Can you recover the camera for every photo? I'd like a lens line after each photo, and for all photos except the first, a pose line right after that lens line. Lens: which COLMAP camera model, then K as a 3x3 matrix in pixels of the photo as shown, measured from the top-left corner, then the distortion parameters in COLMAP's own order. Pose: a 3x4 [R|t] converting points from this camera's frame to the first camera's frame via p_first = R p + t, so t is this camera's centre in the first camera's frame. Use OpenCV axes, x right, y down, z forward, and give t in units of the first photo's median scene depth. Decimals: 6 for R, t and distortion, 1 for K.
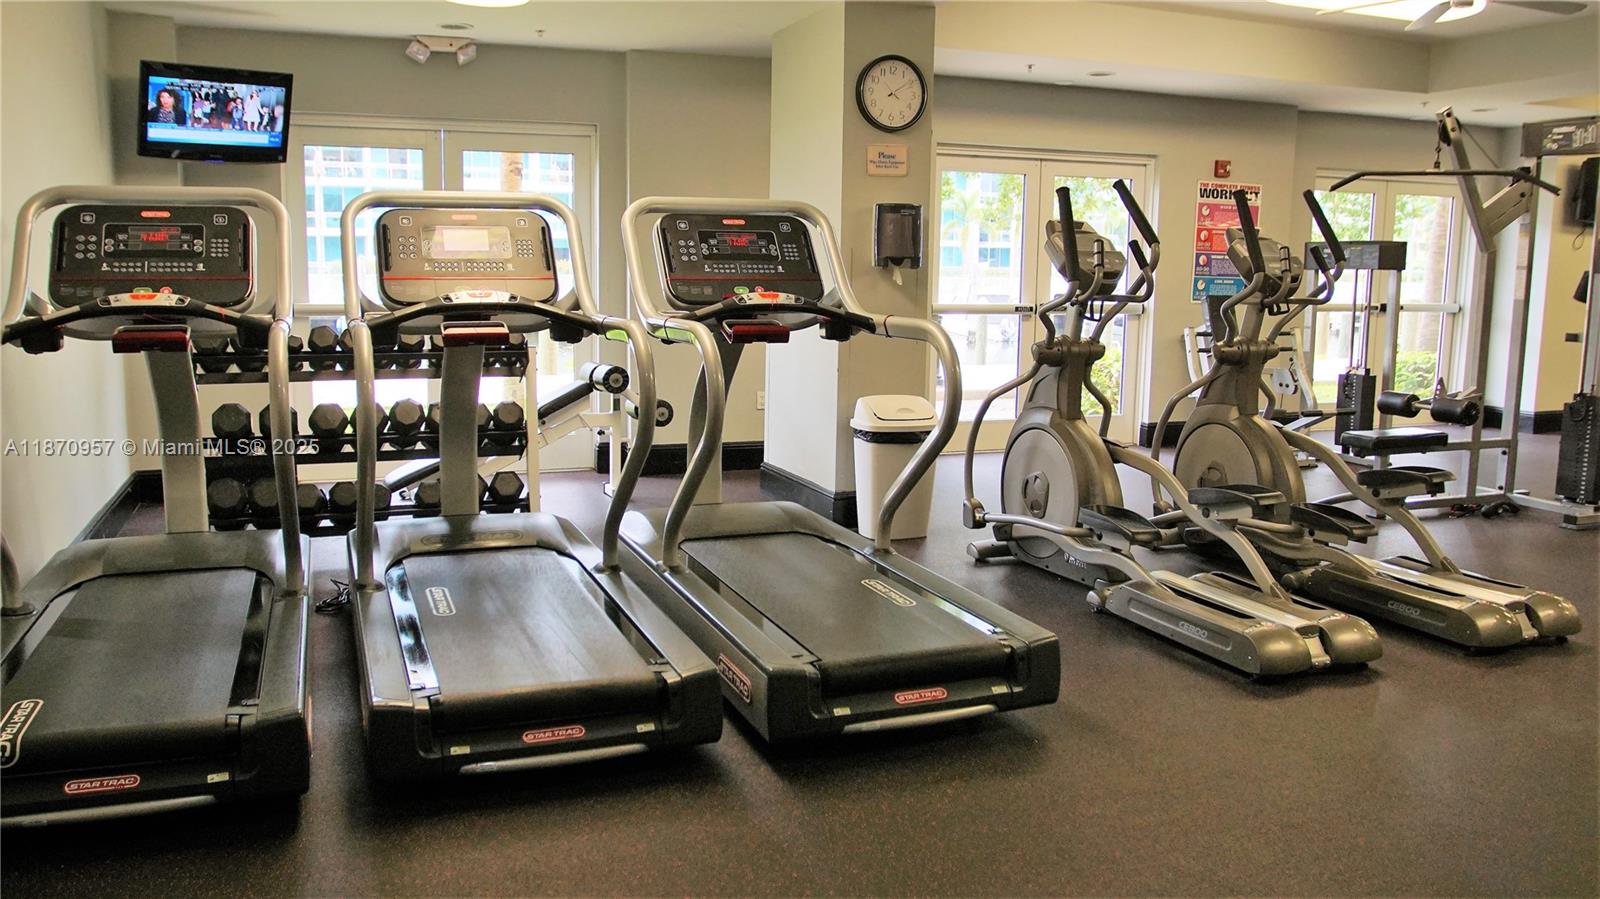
lens RADIAL K [[1235.8, 0, 800.0], [0, 1235.8, 449.5], [0, 0, 1]] dist [-0.058698, 0.015862]
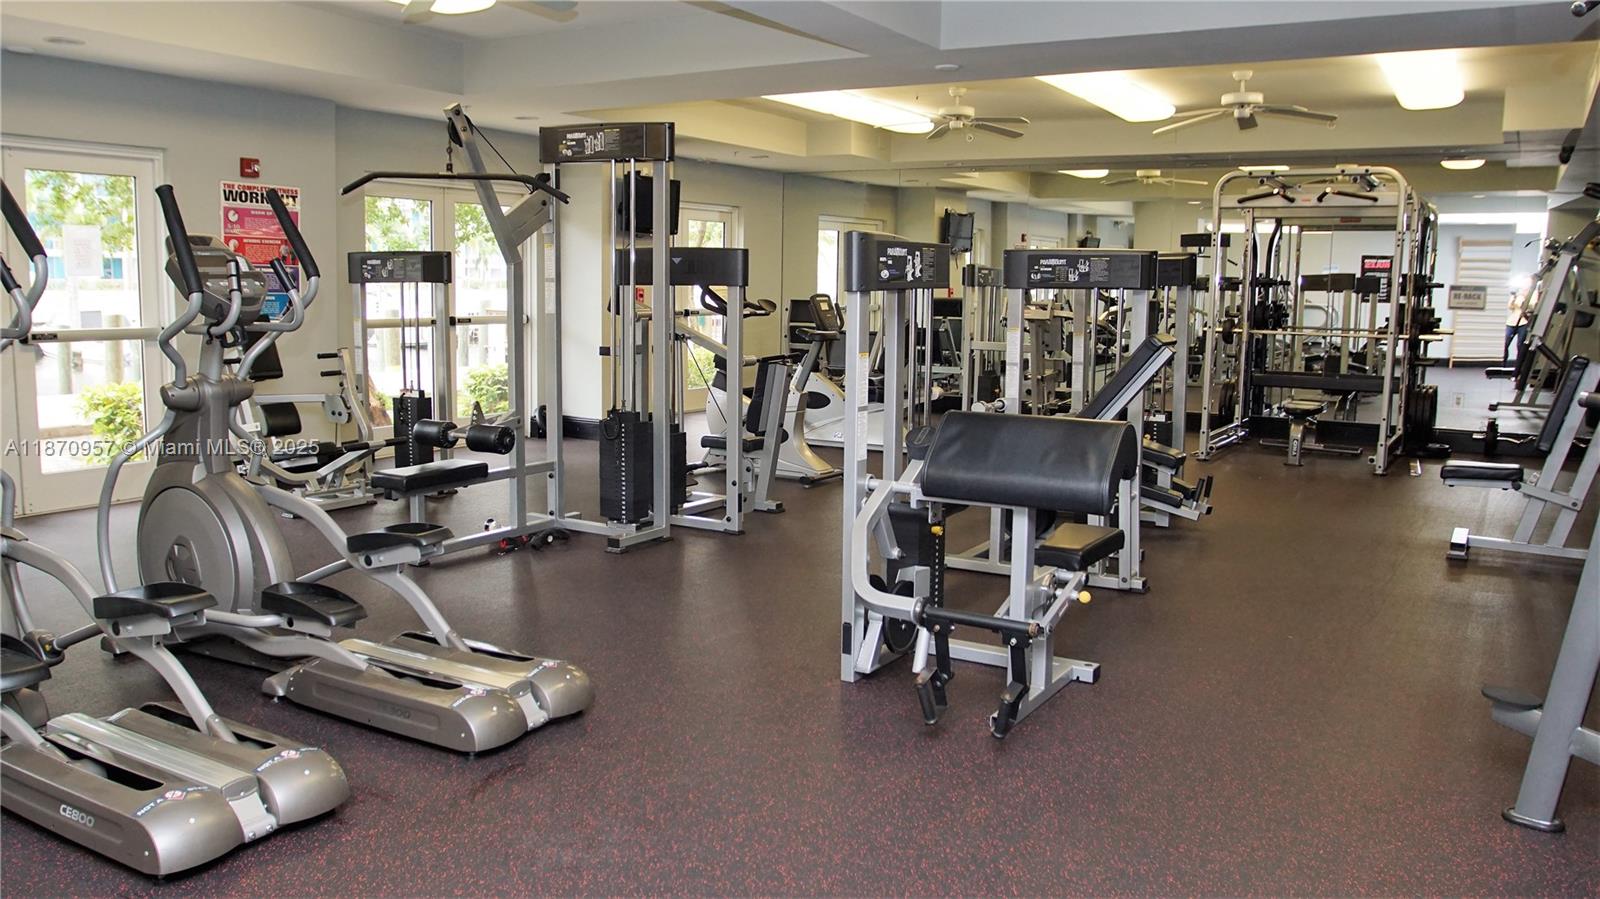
lens RADIAL K [[1235.8, 0, 800.0], [0, 1235.8, 449.5], [0, 0, 1]] dist [-0.058698, 0.015862]
pose [[0.782844, -0.085884, 0.616262, 0.144514], [0.090167, 0.995632, 0.024213, -0.023749], [-0.615650, 0.036612, 0.787169, 0.126609]]
